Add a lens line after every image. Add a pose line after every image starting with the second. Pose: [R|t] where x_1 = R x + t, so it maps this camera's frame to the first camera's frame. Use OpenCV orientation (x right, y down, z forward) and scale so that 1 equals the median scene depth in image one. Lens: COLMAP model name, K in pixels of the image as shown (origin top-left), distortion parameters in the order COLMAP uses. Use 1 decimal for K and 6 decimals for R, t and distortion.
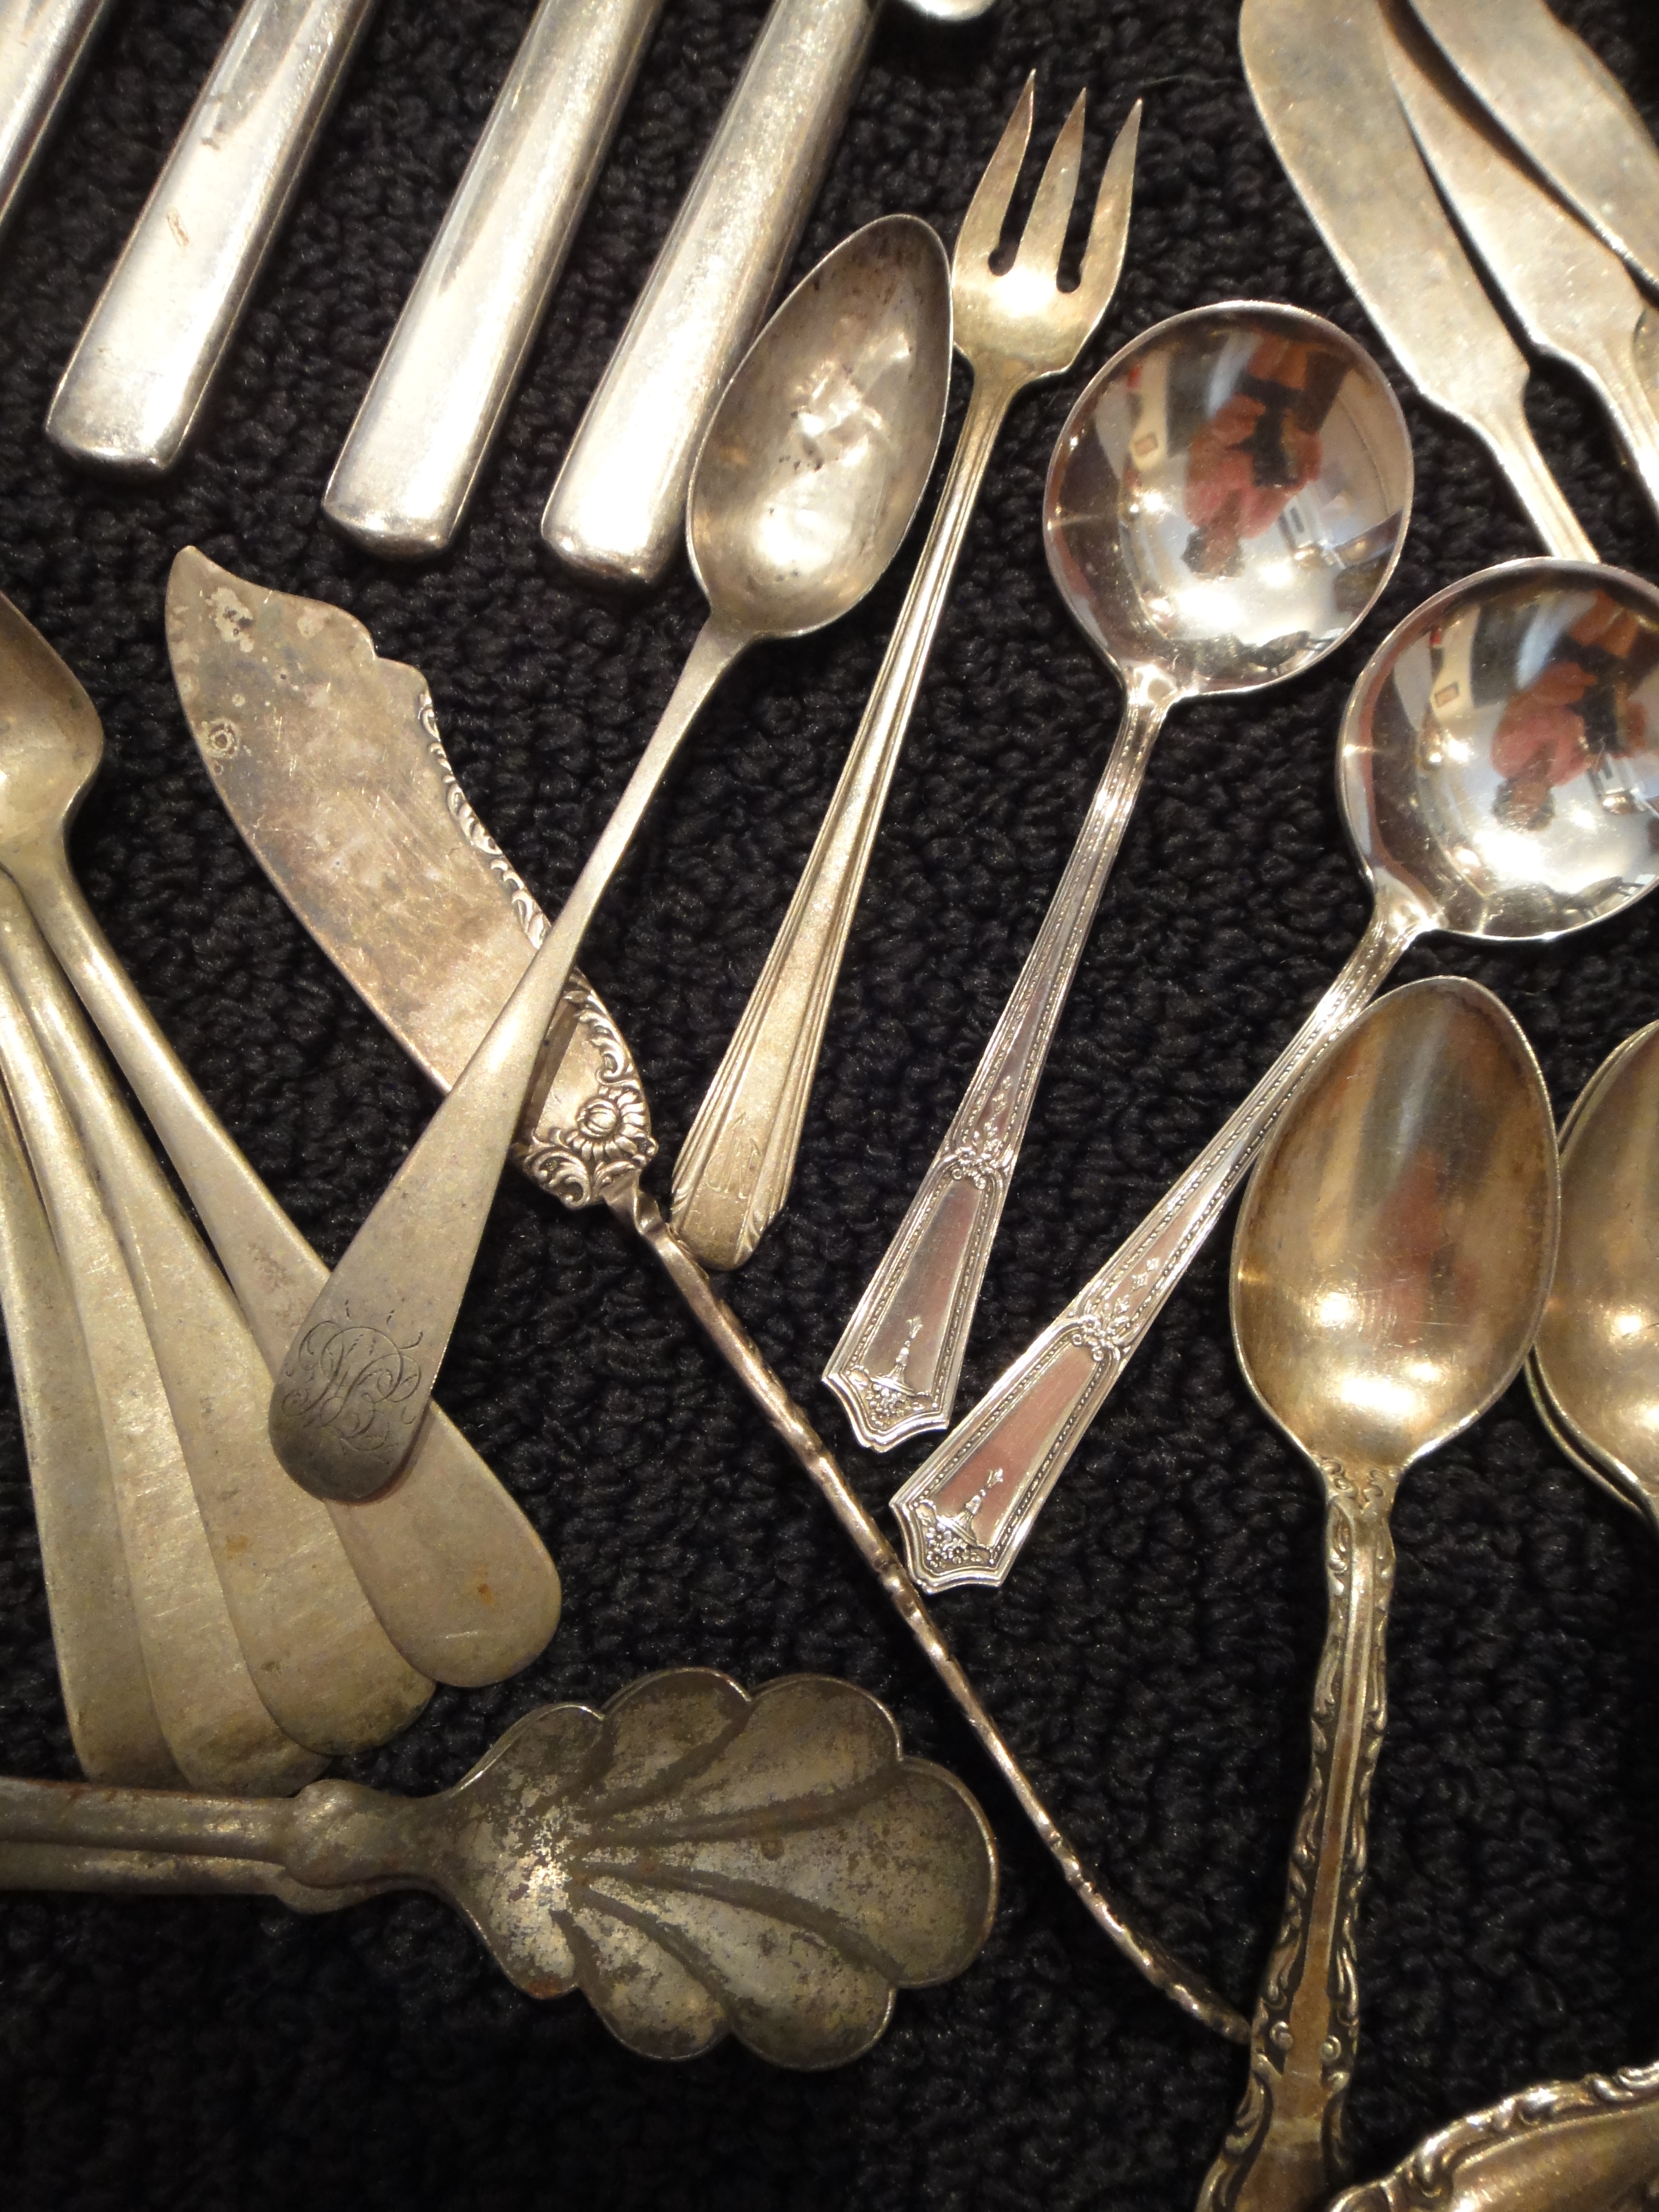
lens RADIAL K [[1673.5, 0, 829.5], [0, 1673.5, 1106.0], [0, 0, 1]] dist [0.034120, 0.002166]
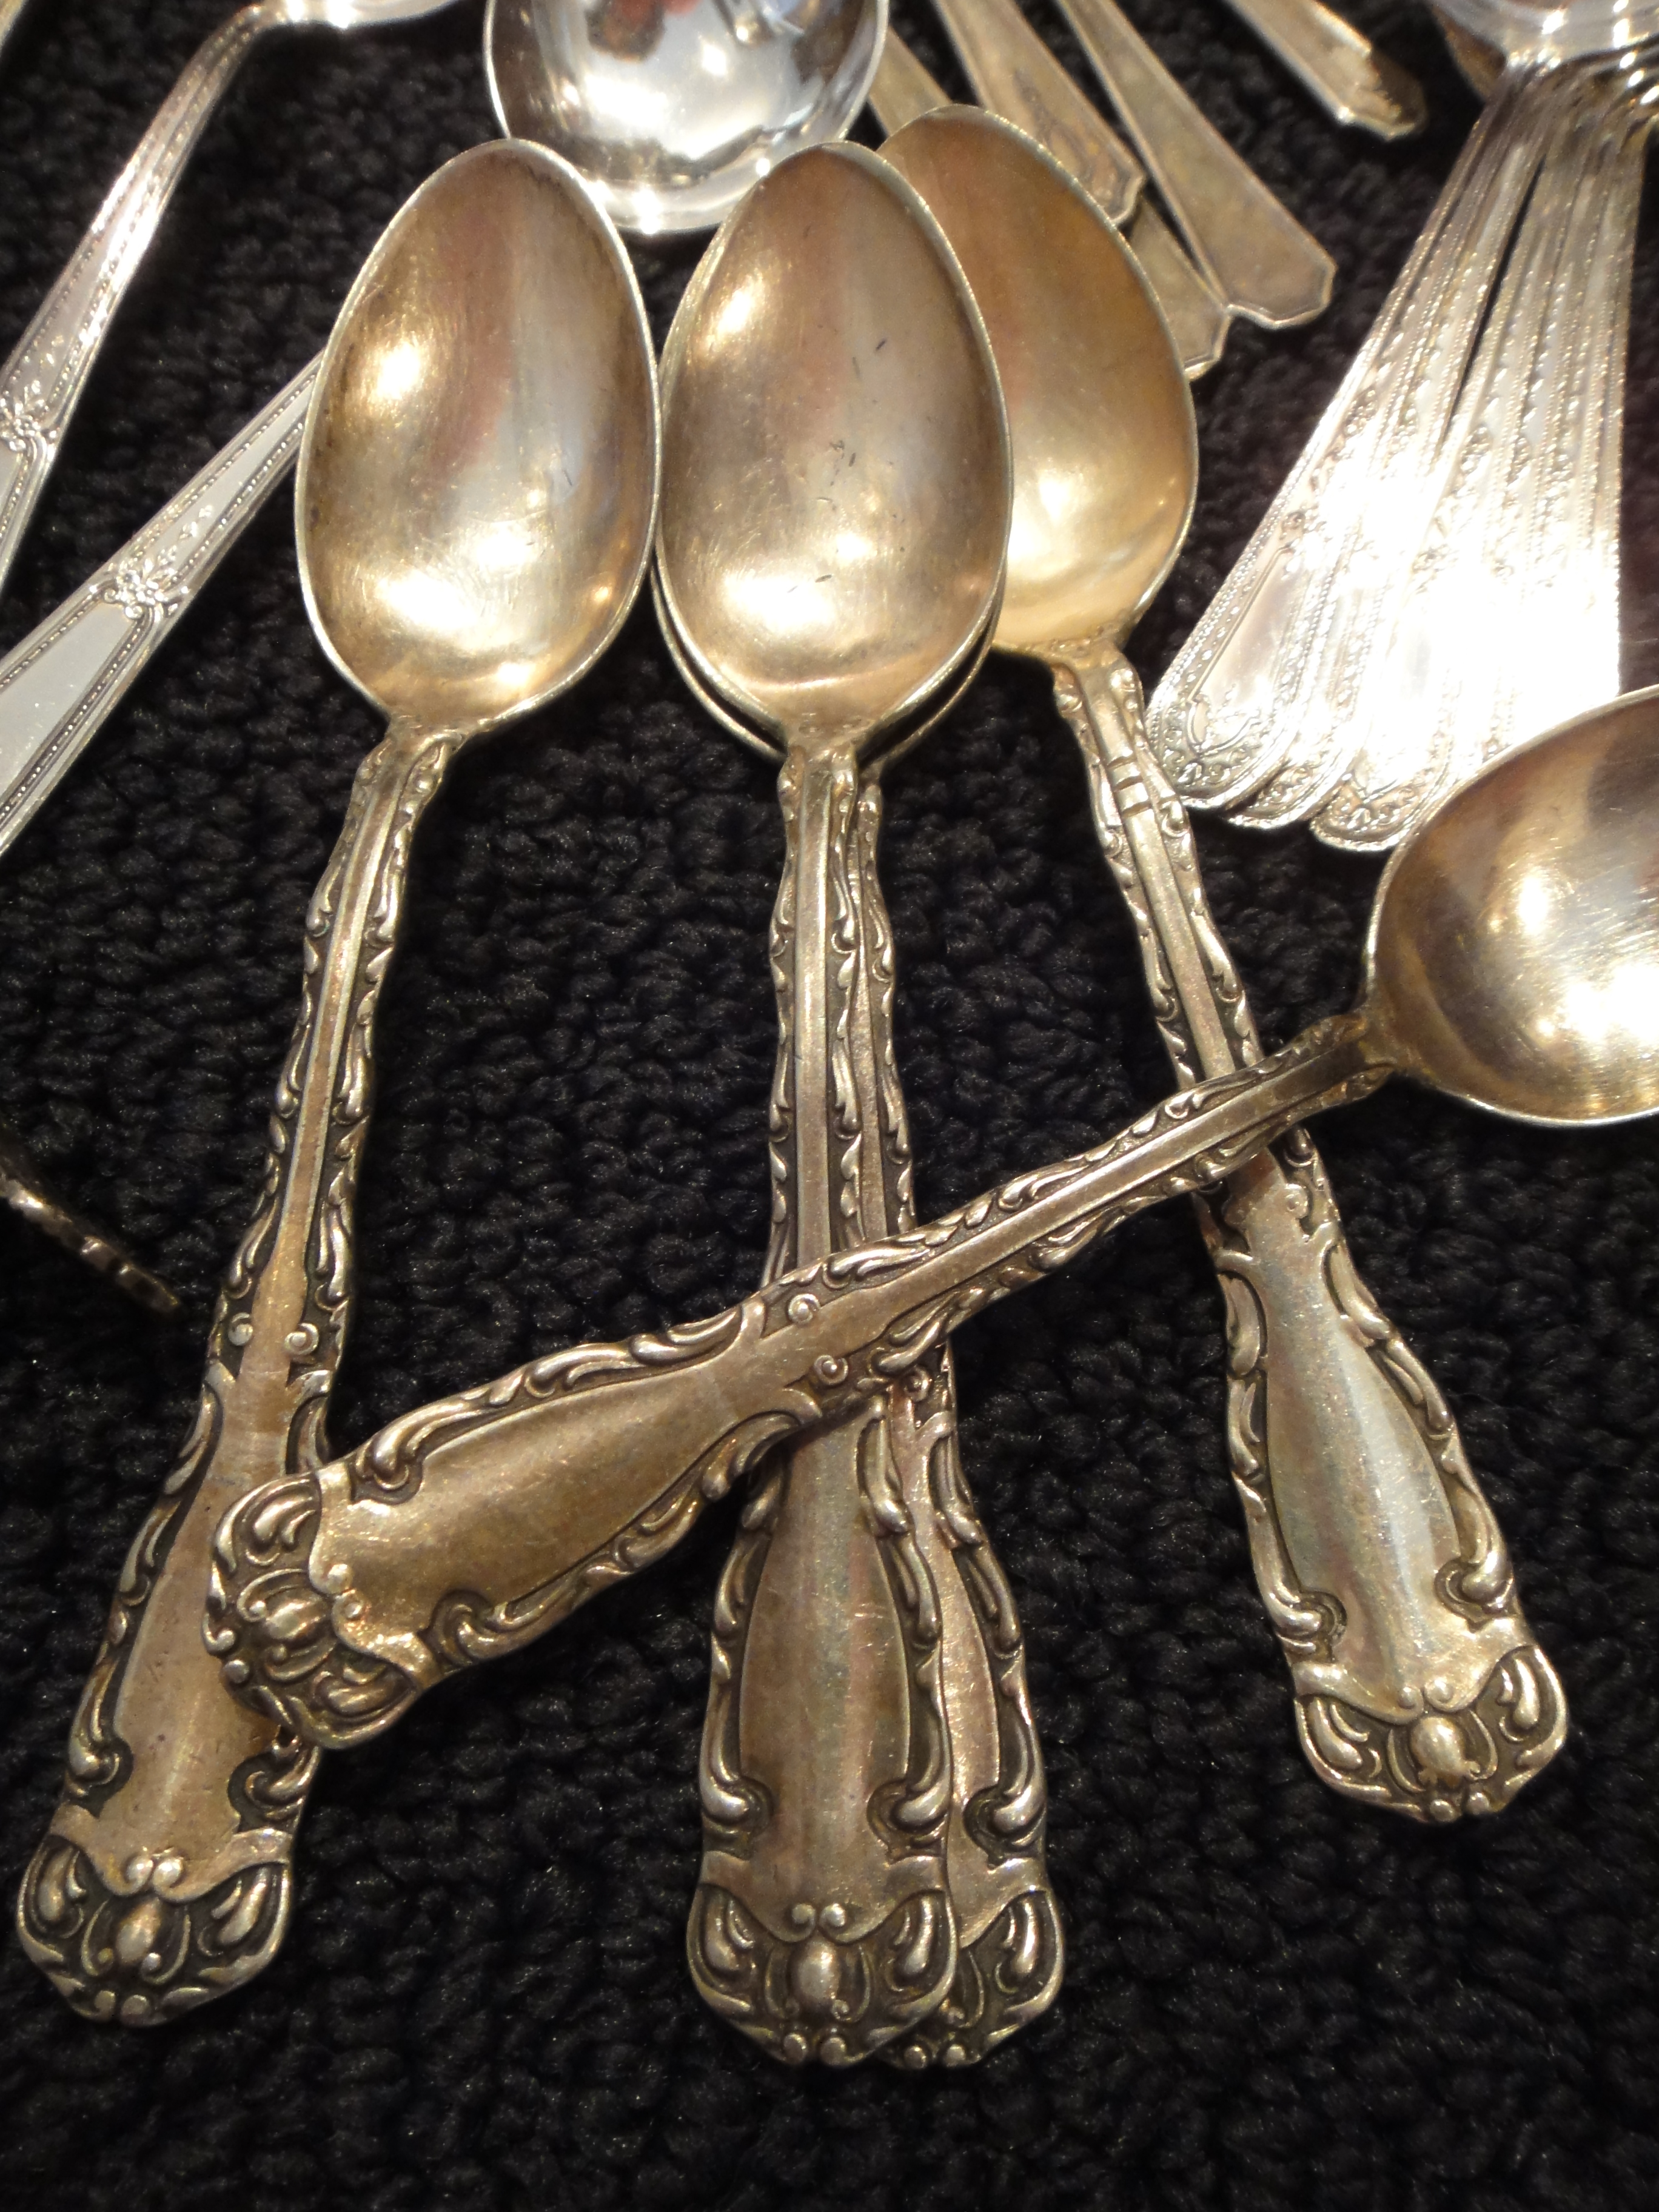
lens RADIAL K [[1673.5, 0, 829.5], [0, 1673.5, 1106.0], [0, 0, 1]] dist [0.034120, 0.002166]
pose [[0.998764, -0.049019, -0.008242, 0.491776], [0.046331, 0.978104, -0.202893, 0.563721], [0.018007, 0.202260, 0.979166, 0.237740]]
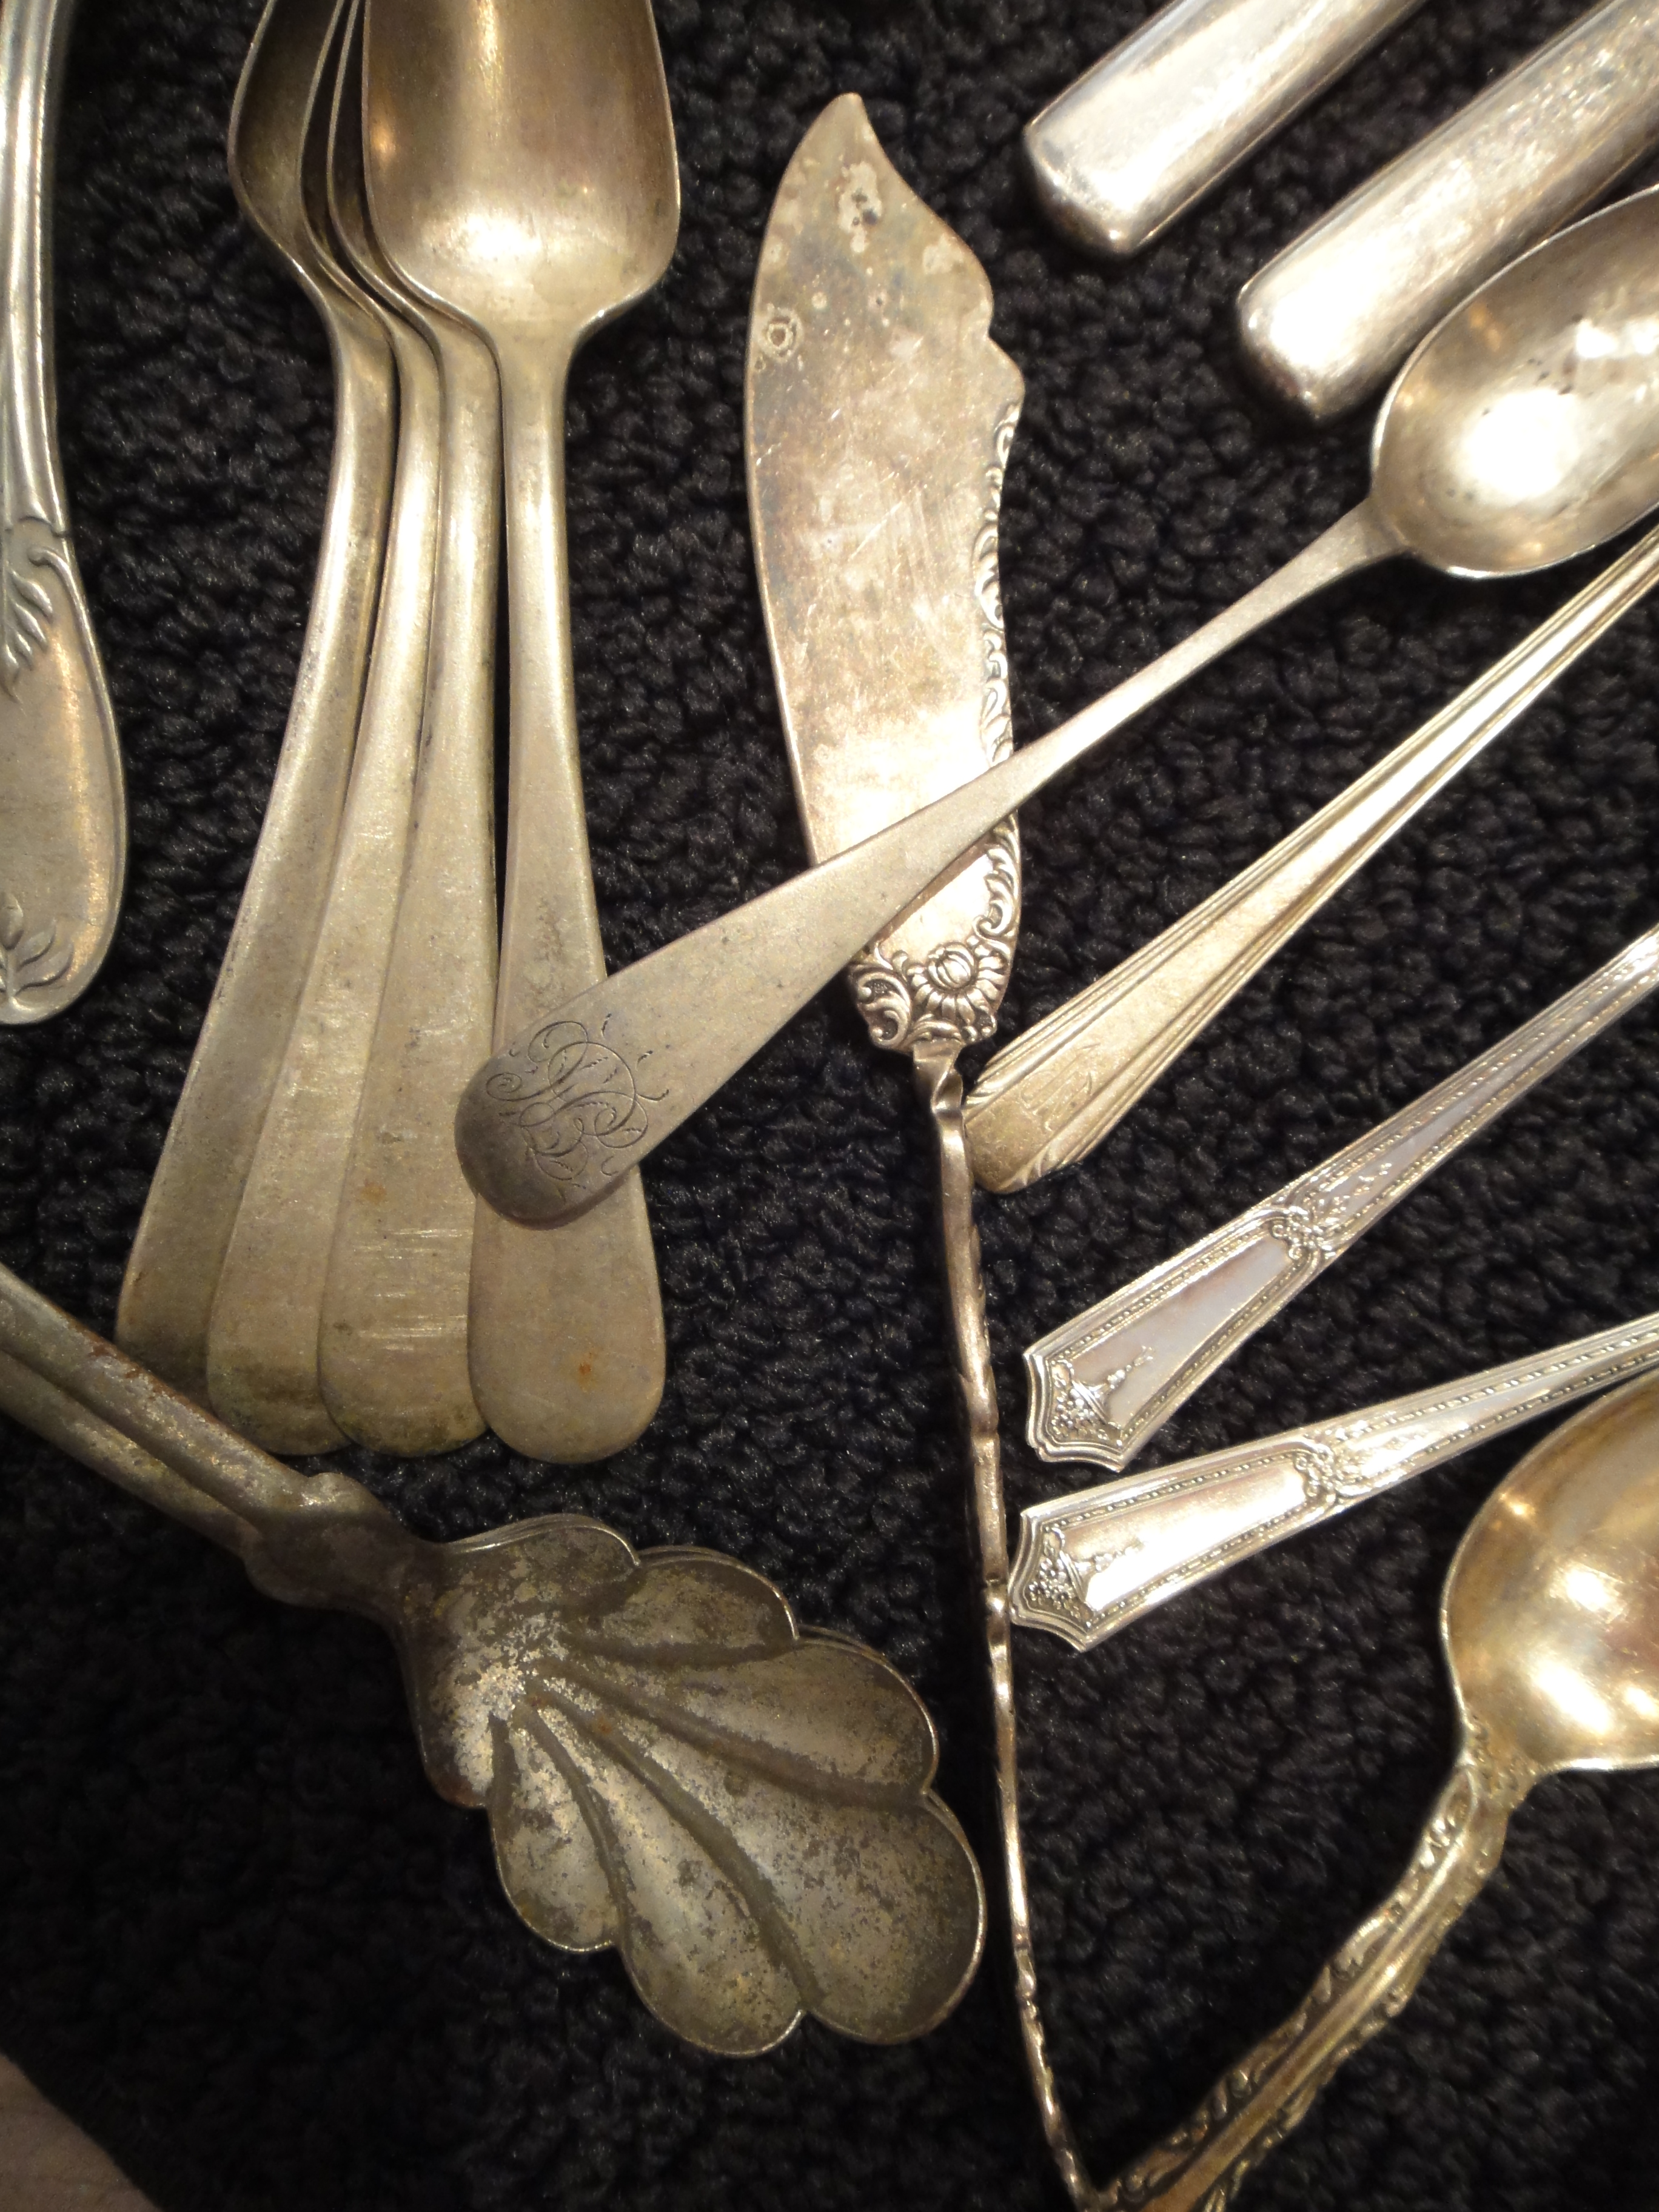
lens RADIAL K [[1673.5, 0, 829.5], [0, 1673.5, 1106.0], [0, 0, 1]] dist [0.034120, 0.002166]
pose [[0.865112, 0.501394, 0.013601, -0.169670], [-0.498945, 0.857480, 0.125627, -0.007807], [0.051326, -0.115468, 0.991984, 0.137295]]
